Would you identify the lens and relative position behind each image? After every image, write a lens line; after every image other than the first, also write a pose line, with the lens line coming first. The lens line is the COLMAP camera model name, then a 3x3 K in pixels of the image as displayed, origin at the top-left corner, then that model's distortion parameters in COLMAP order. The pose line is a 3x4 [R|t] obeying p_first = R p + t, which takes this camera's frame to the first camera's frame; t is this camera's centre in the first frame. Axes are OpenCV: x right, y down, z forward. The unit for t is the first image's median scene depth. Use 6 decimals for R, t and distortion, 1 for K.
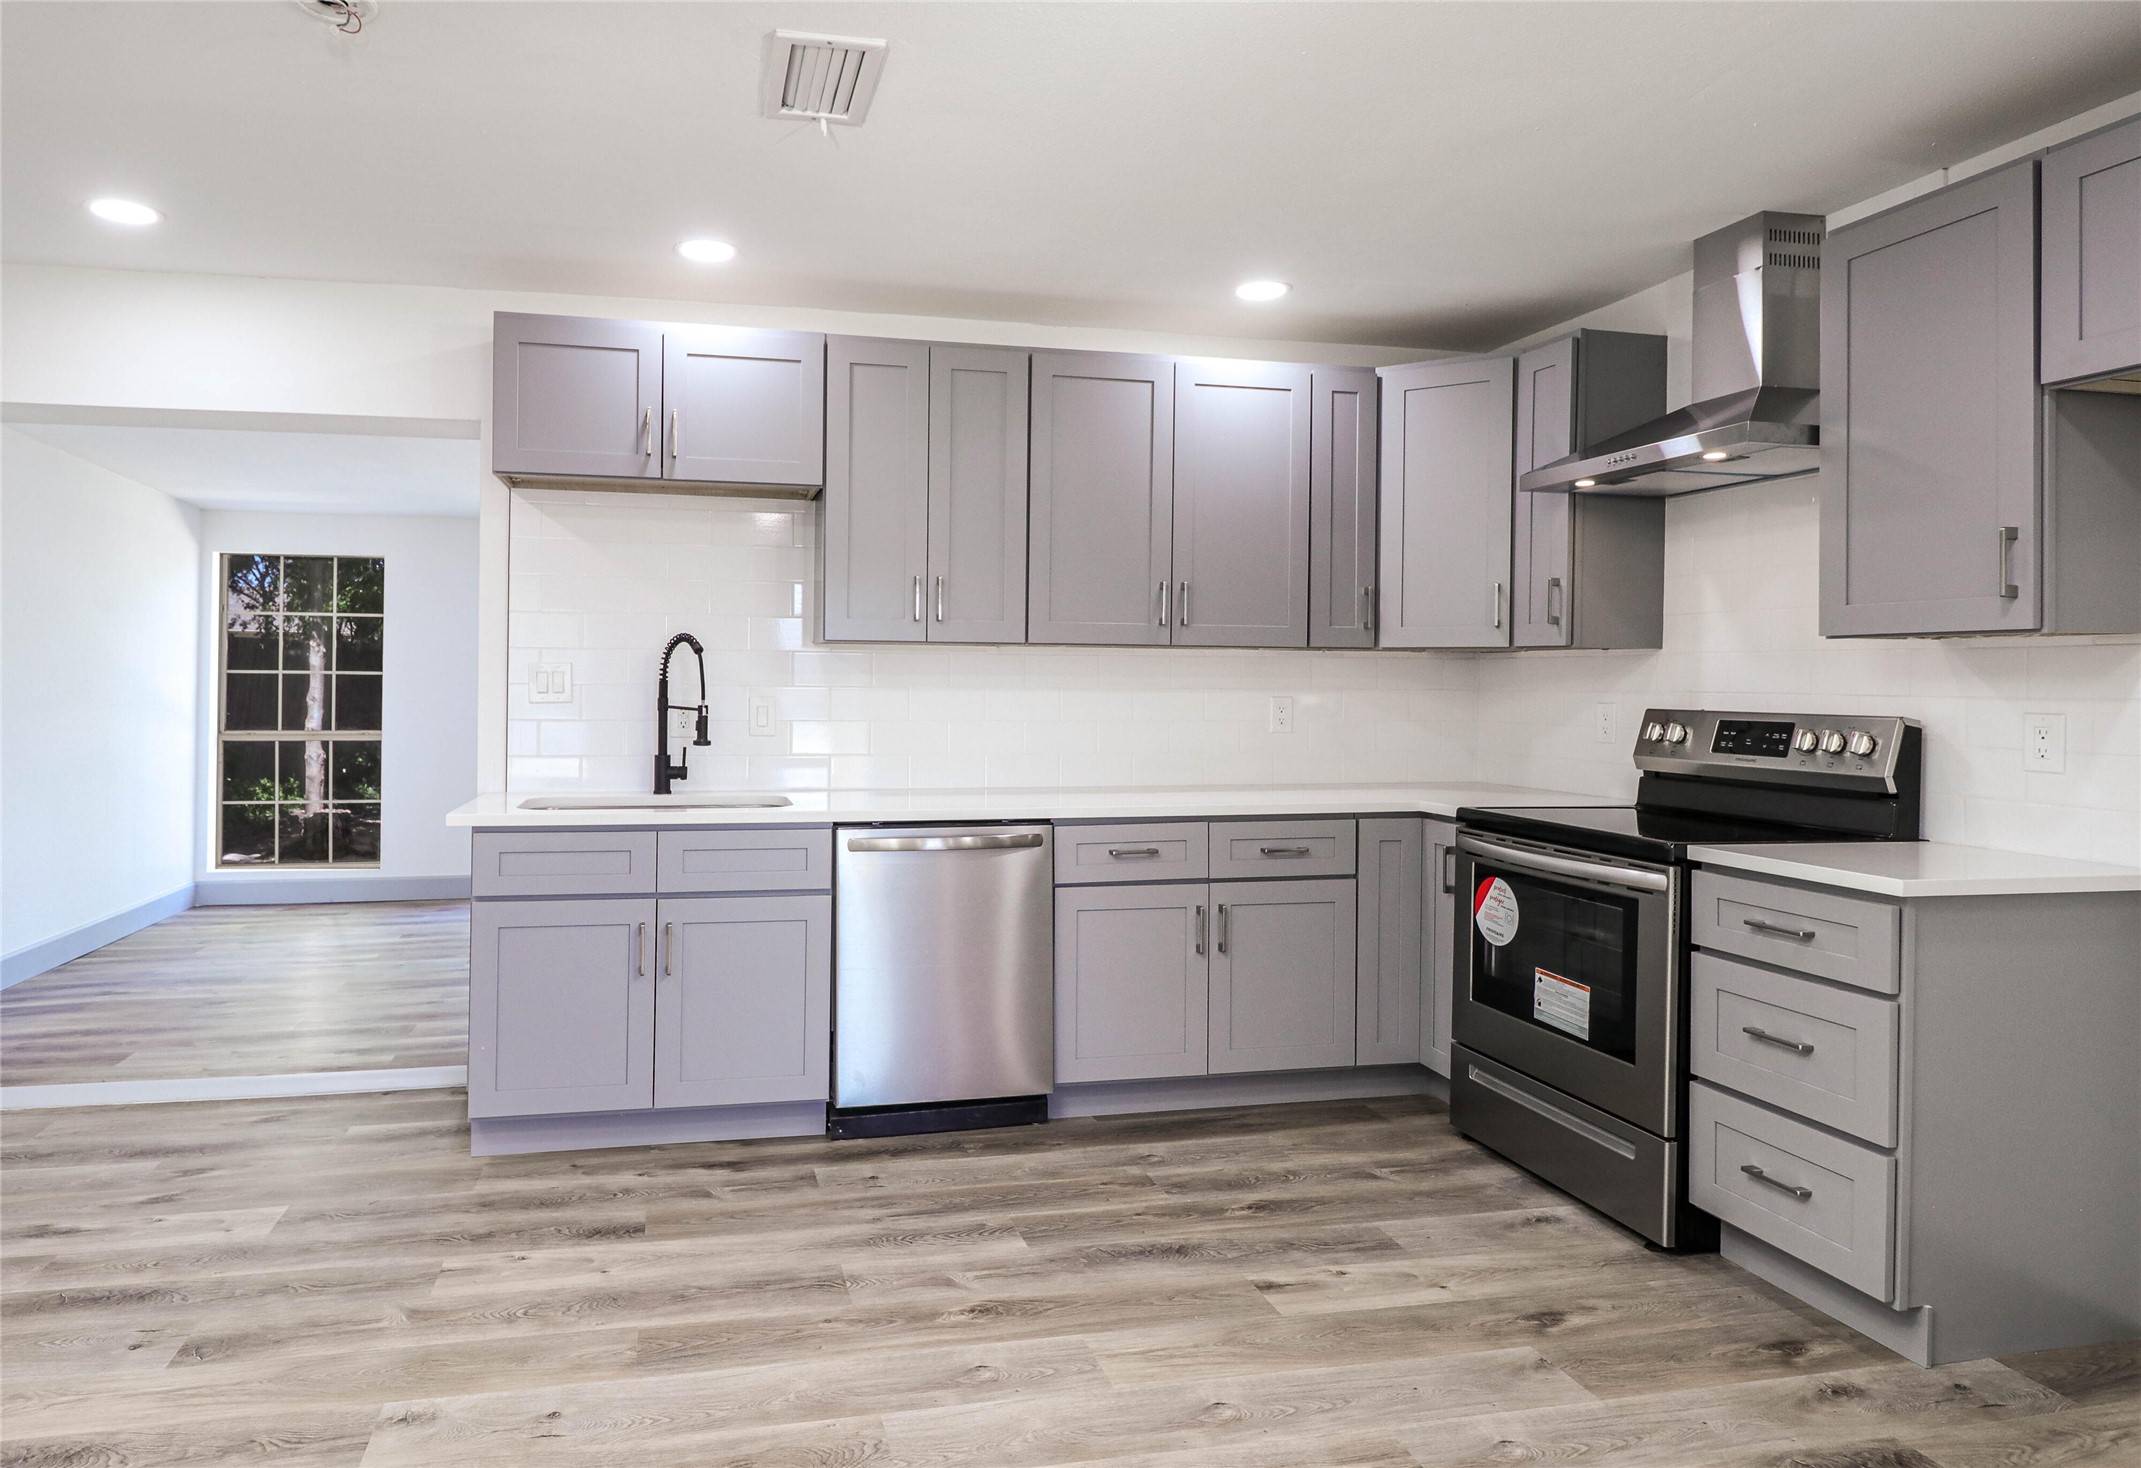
lens RADIAL K [[1238.0, 0, 1070.1], [0, 1238.0, 735.0], [0, 0, 1]] dist [0.025370, 0.000428]
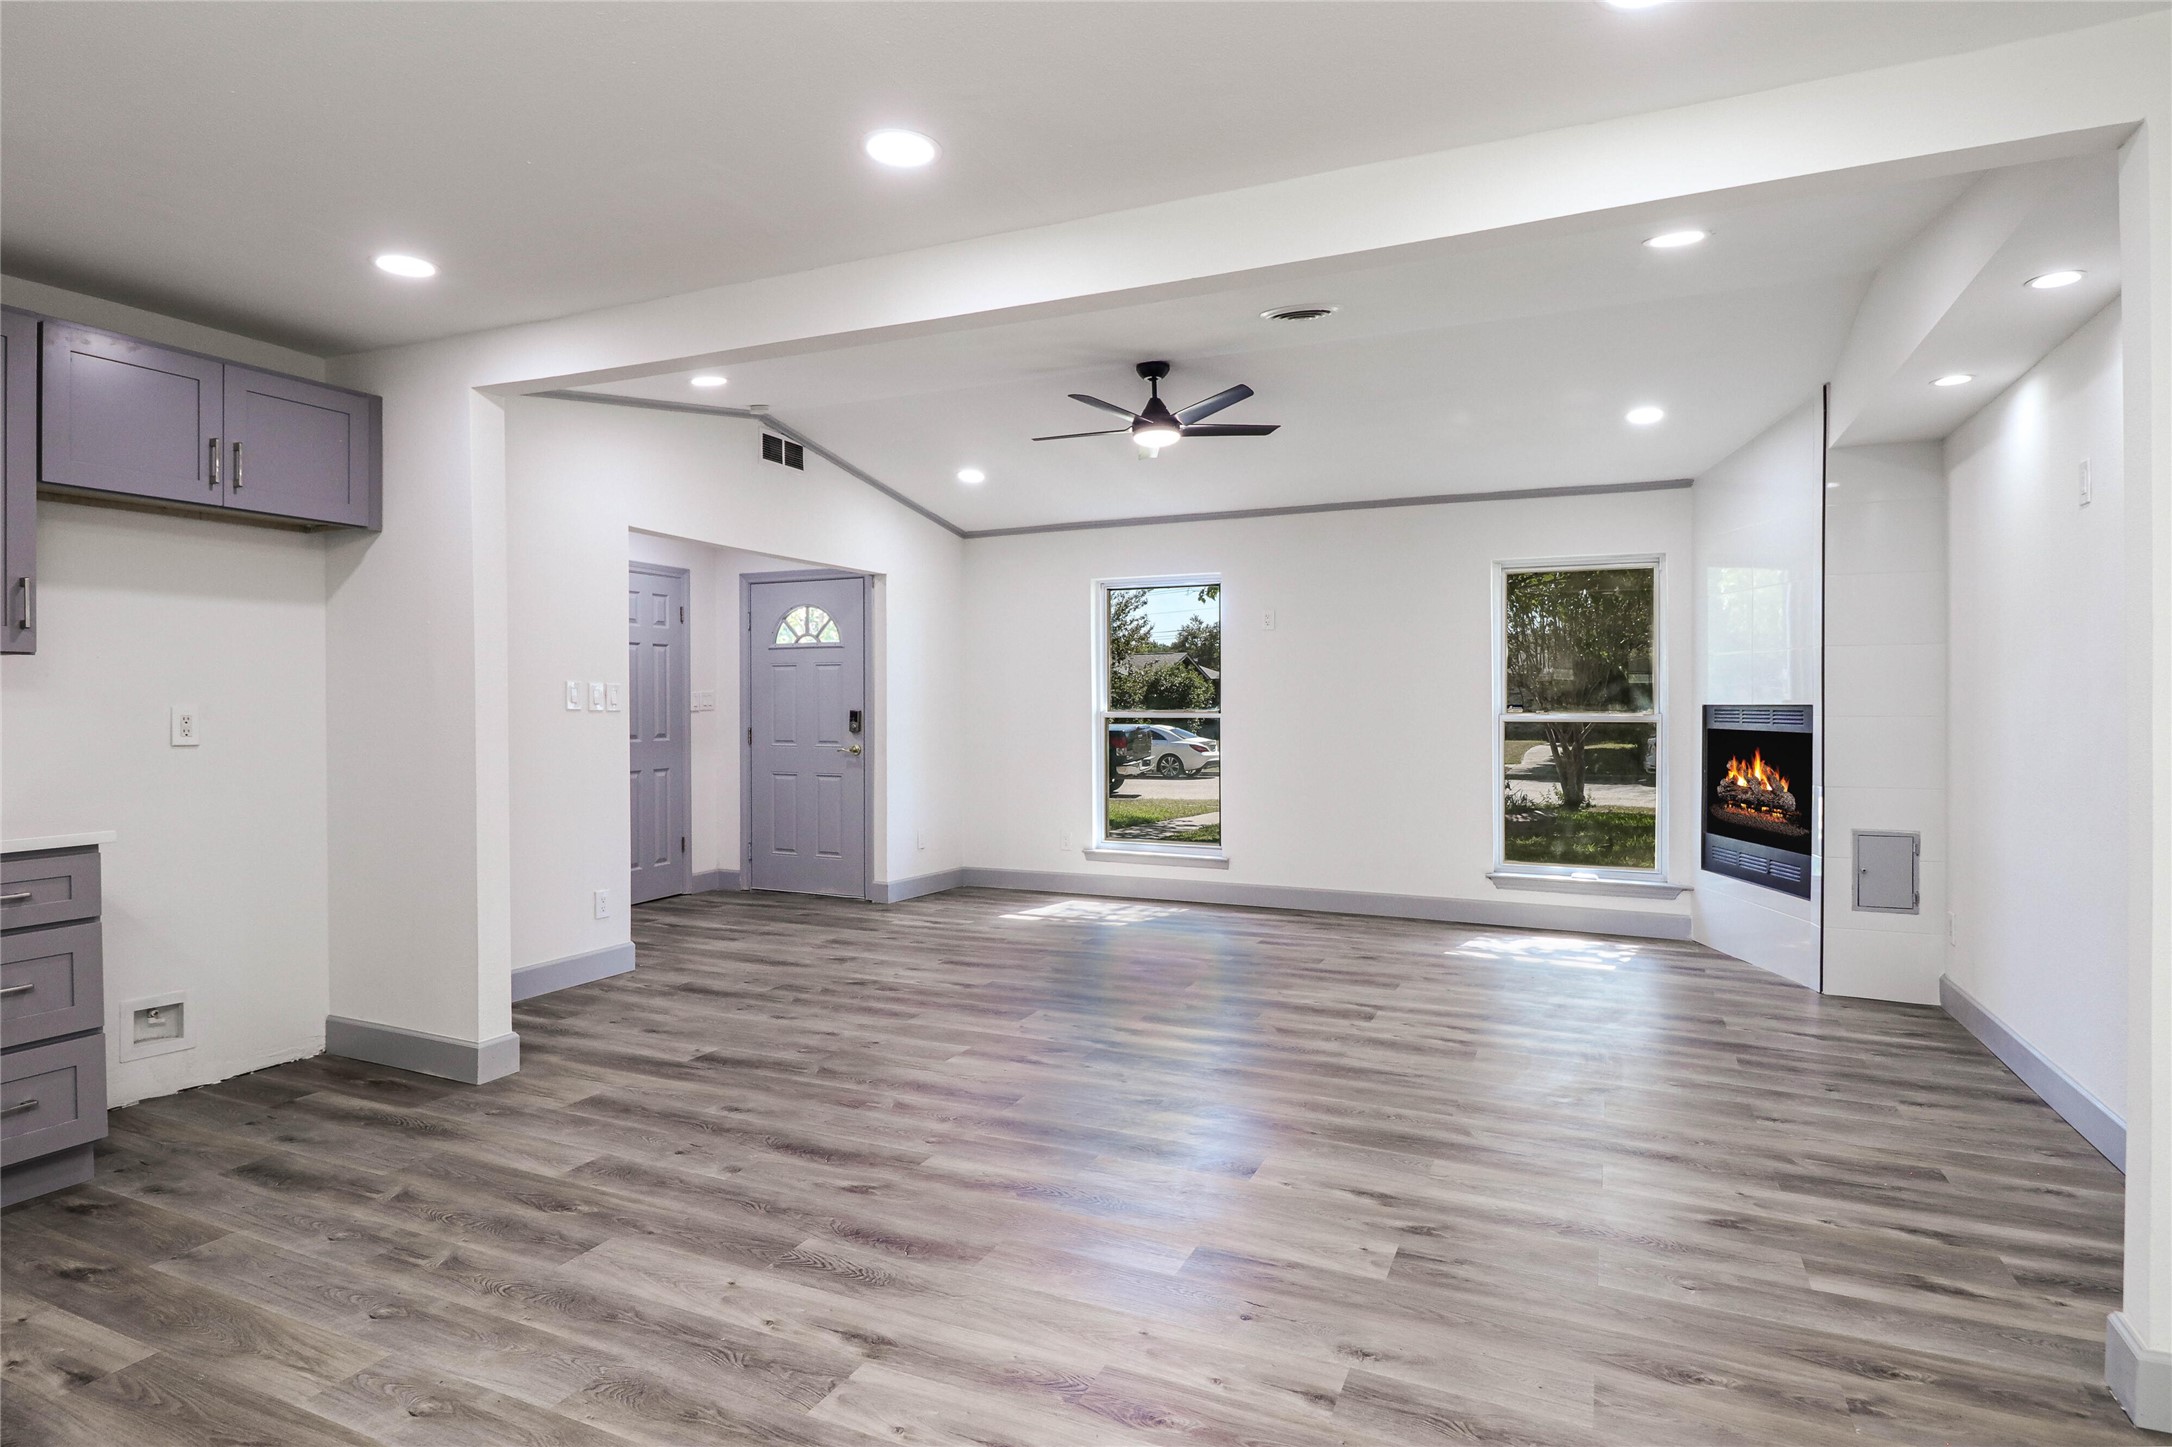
lens RADIAL K [[1210.5, 0, 1082.4], [0, 1210.5, 720.5], [0, 0, 1]] dist [0.002519, 0.000775]
pose [[-0.806662, -0.003366, 0.591004, -0.996271], [0.000307, 0.999981, 0.006114, -0.017486], [-0.591013, 0.005113, -0.806646, 1.414550]]
